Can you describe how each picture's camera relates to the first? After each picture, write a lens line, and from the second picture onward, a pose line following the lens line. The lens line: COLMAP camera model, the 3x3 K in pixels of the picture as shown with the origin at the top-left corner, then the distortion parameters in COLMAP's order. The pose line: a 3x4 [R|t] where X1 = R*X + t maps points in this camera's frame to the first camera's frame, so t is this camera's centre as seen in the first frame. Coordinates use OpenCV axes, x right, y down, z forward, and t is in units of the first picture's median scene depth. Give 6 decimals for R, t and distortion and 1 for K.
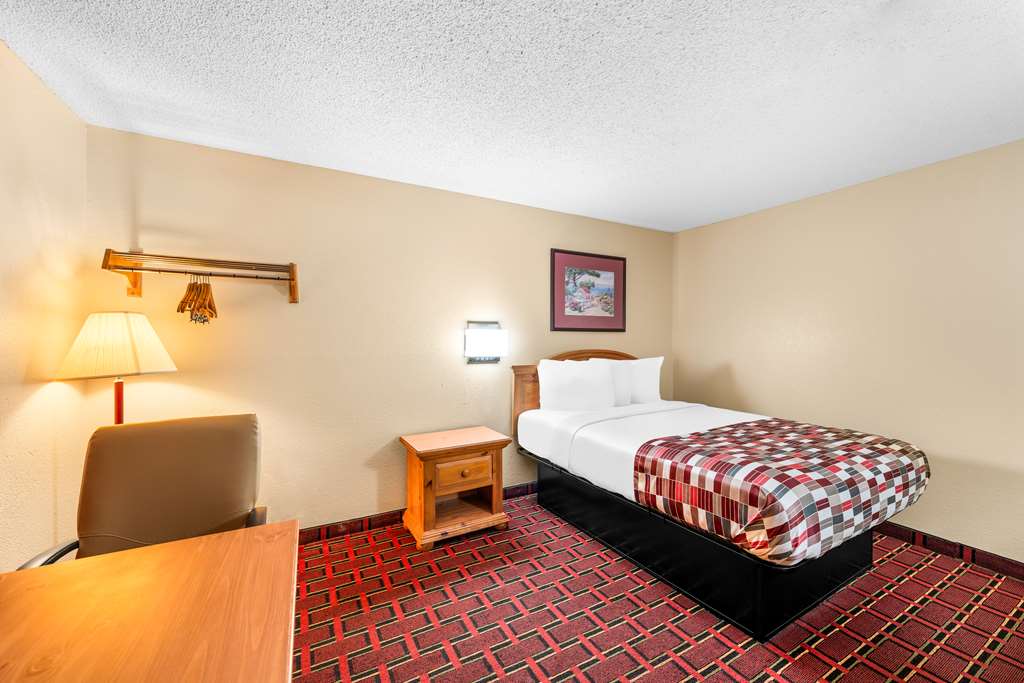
lens RADIAL K [[397.8, 0, 509.0], [0, 397.8, 336.3], [0, 0, 1]] dist [0.001768, 0.000103]
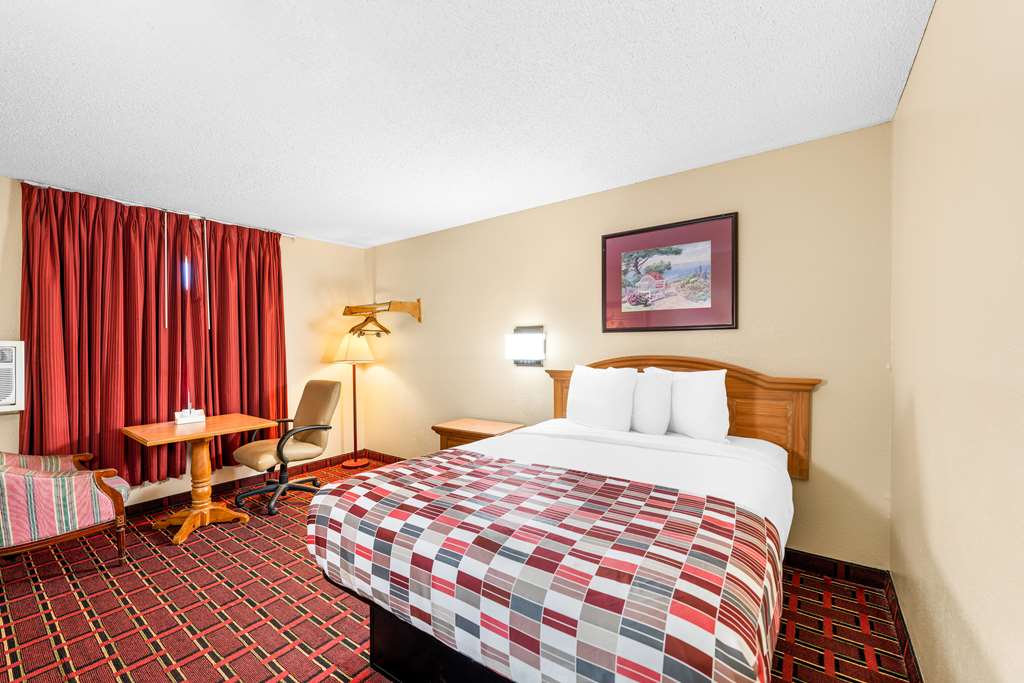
lens RADIAL K [[414.4, 0, 503.9], [0, 414.4, 340.2], [0, 0, 1]] dist [-0.010042, 0.003356]
pose [[0.420037, -0.016458, -0.907358, 0.890499], [0.014297, 0.999831, -0.011517, 0.010674], [0.907394, -0.008135, 0.420202, 0.475333]]
